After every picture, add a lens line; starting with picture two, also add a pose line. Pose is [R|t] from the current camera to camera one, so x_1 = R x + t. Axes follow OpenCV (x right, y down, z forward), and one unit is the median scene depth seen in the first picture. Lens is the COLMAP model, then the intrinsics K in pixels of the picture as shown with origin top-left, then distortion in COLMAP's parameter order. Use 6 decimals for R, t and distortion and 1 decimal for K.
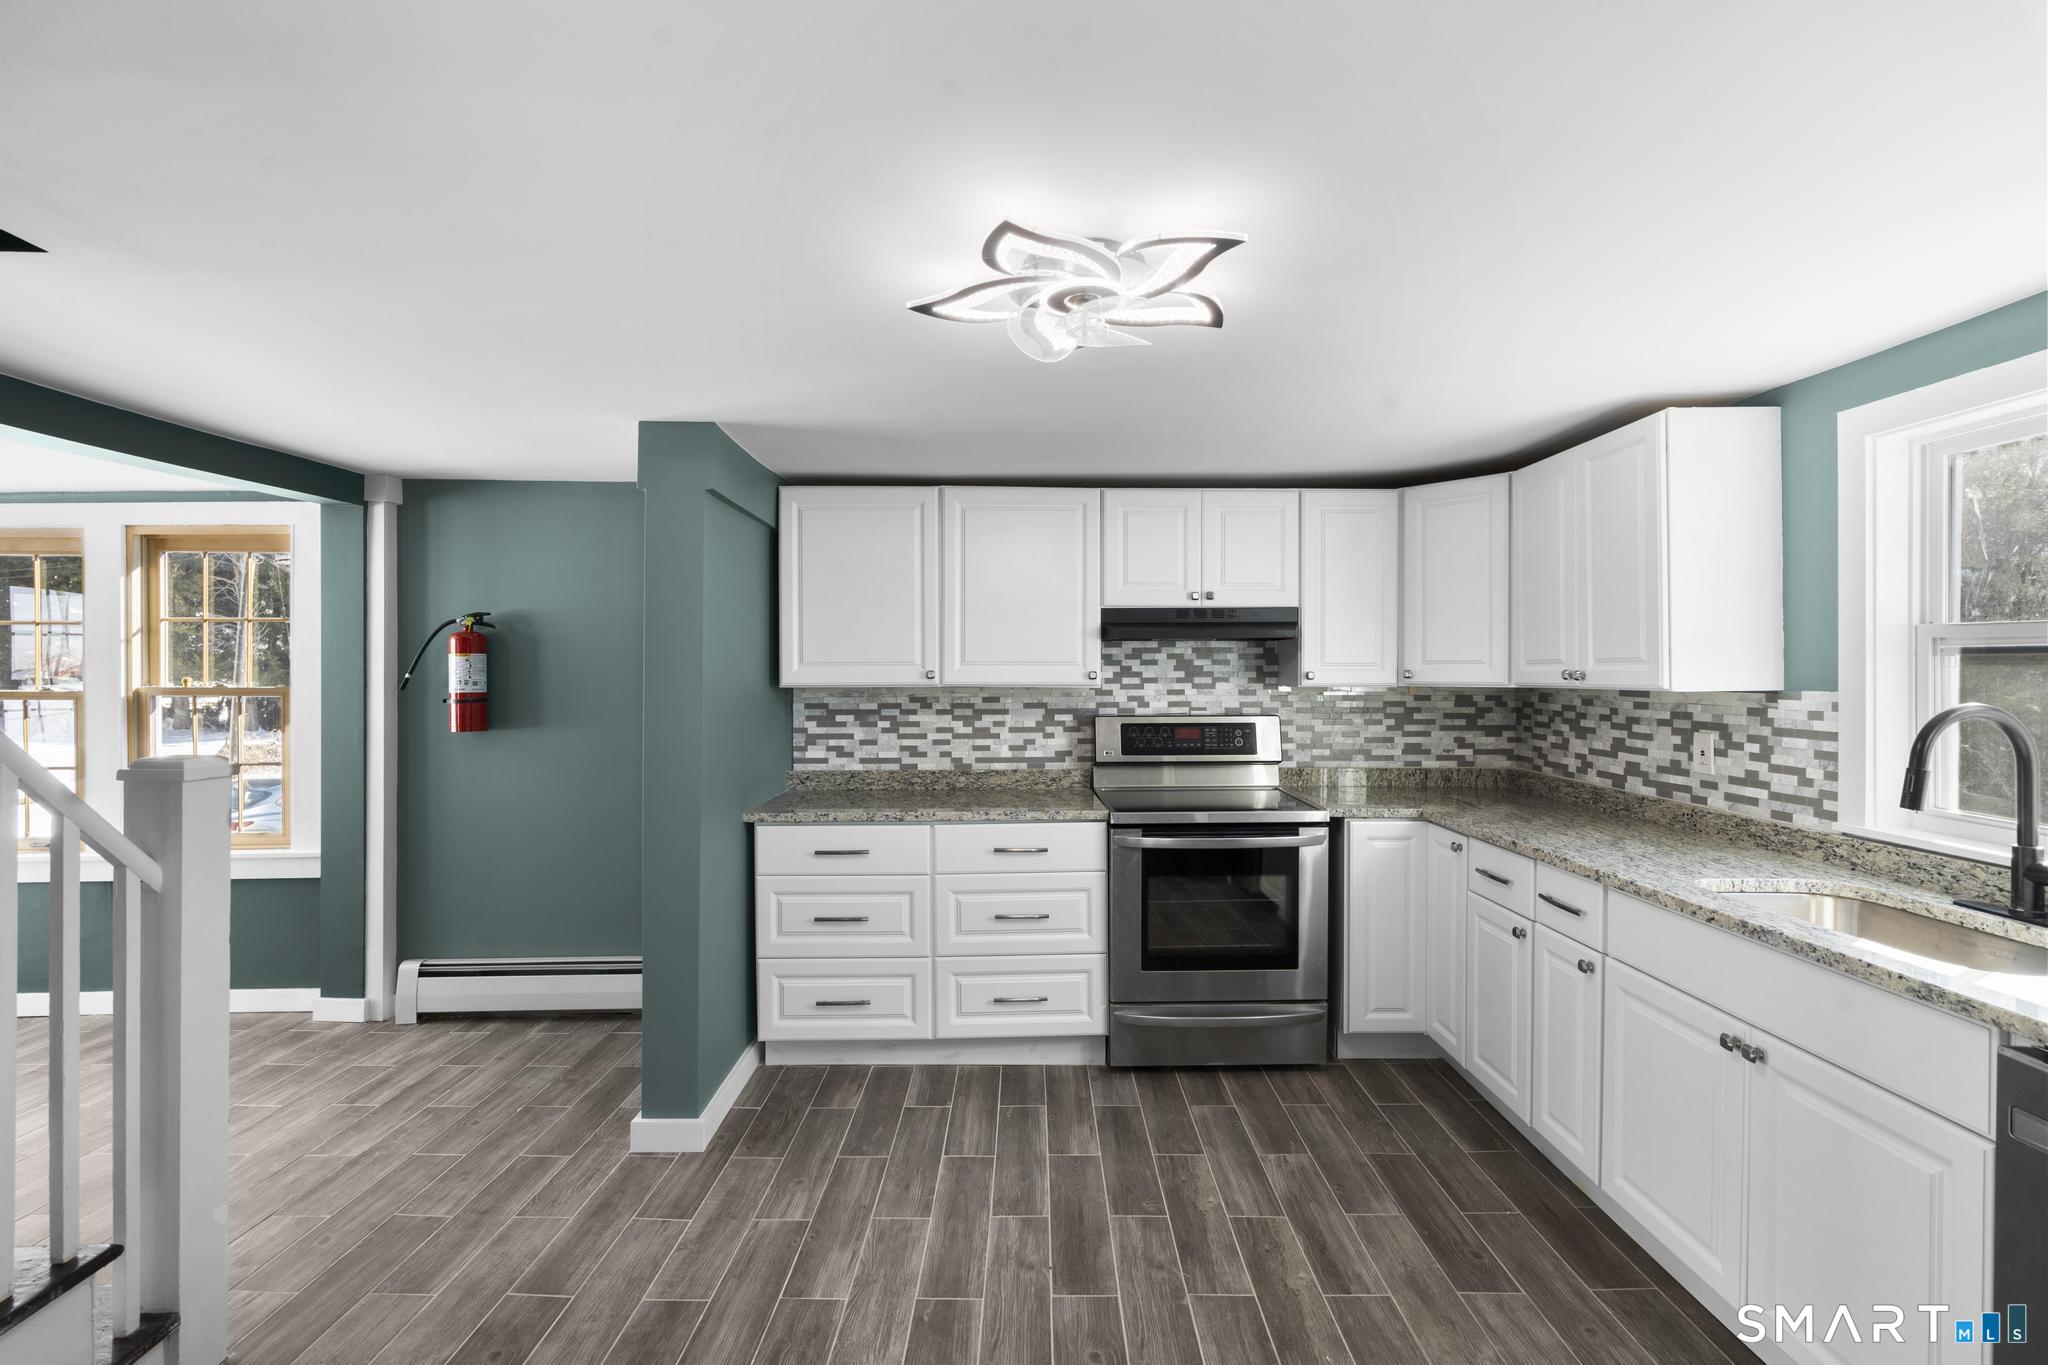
lens RADIAL K [[923.8, 0, 1024.5], [0, 923.8, 676.0], [0, 0, 1]] dist [-0.007149, 0.005008]
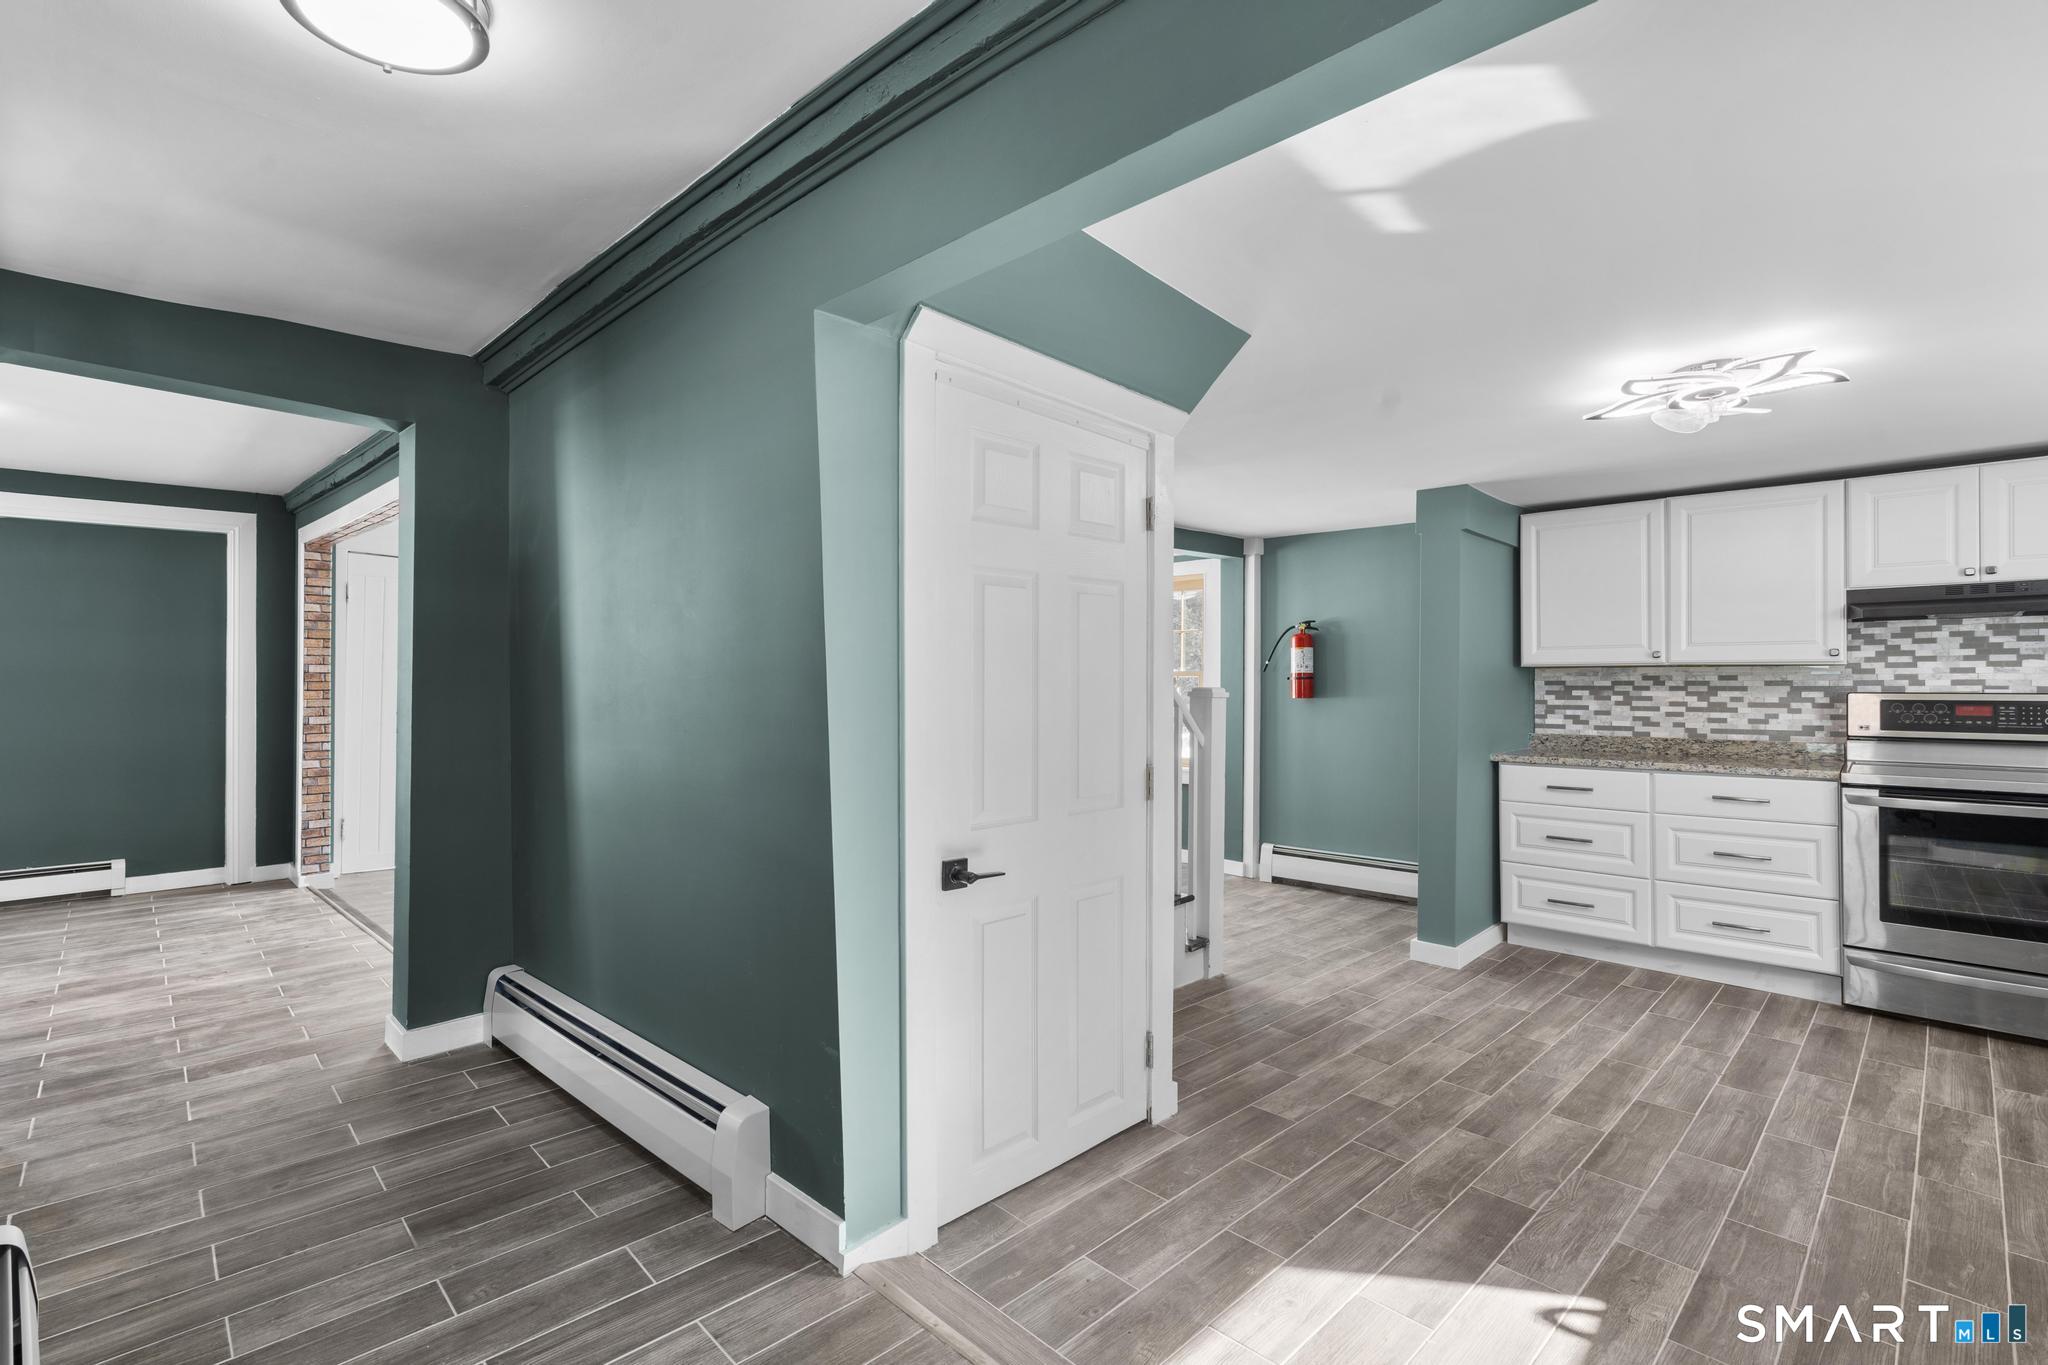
lens RADIAL K [[923.8, 0, 1024.5], [0, 923.8, 676.0], [0, 0, 1]] dist [-0.007149, 0.005008]
pose [[0.708356, -0.002719, -0.705850, 0.177760], [-0.006799, 0.999920, -0.010674, 0.048838], [0.705823, 0.012360, 0.708281, -0.477682]]
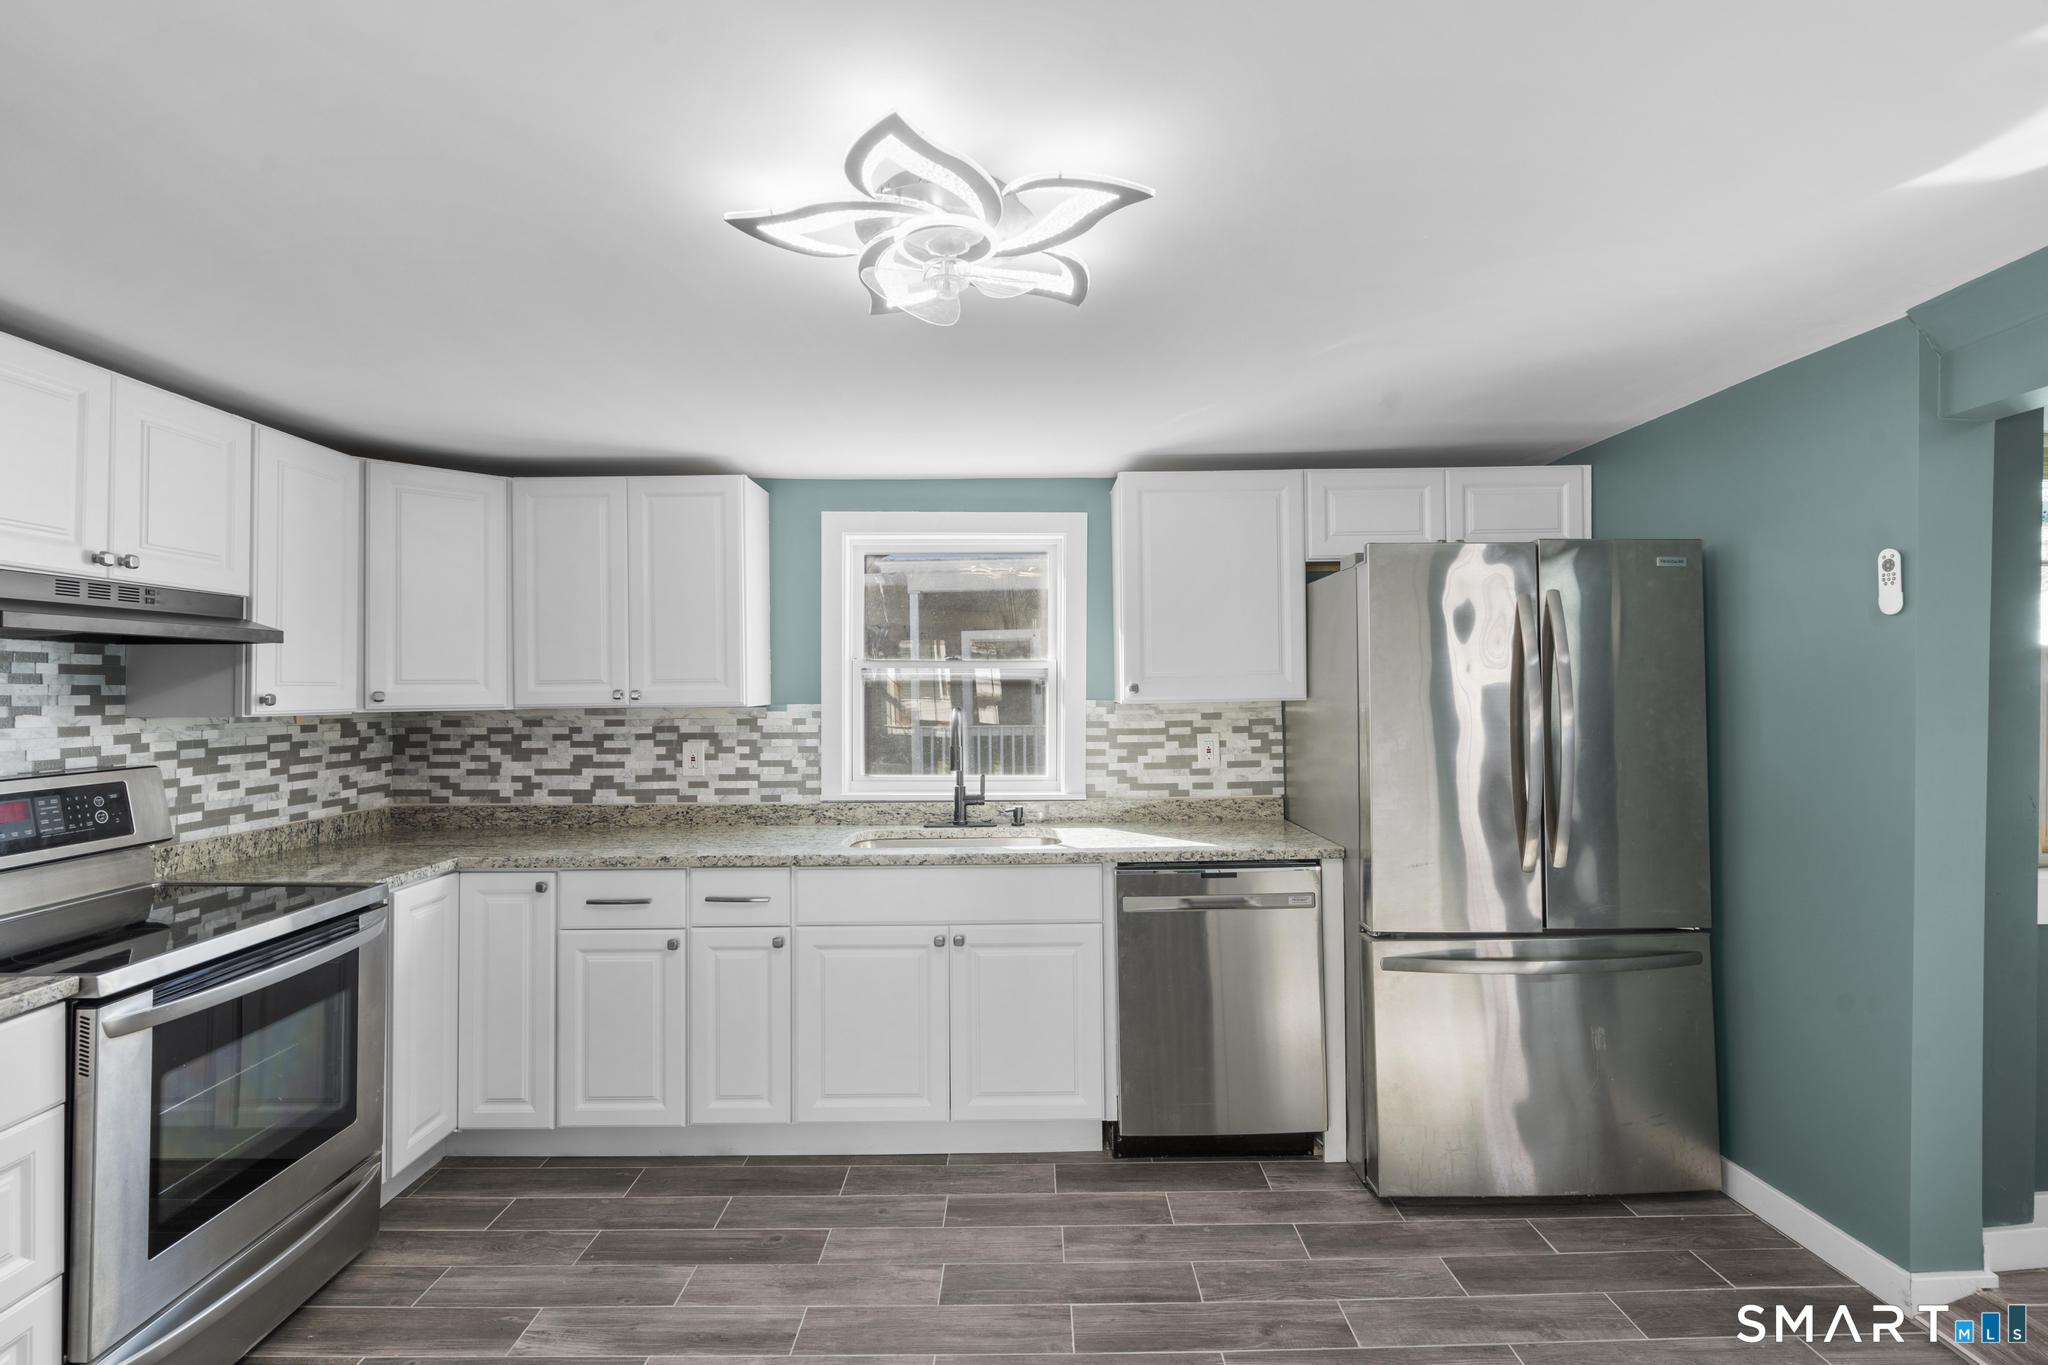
lens RADIAL K [[923.8, 0, 1024.5], [0, 923.8, 676.0], [0, 0, 1]] dist [-0.007149, 0.005008]
pose [[-0.004354, 0.015240, 0.999874, -0.403909], [0.013398, 0.999795, -0.015180, -0.000403], [-0.999901, 0.013330, -0.004557, 0.490597]]
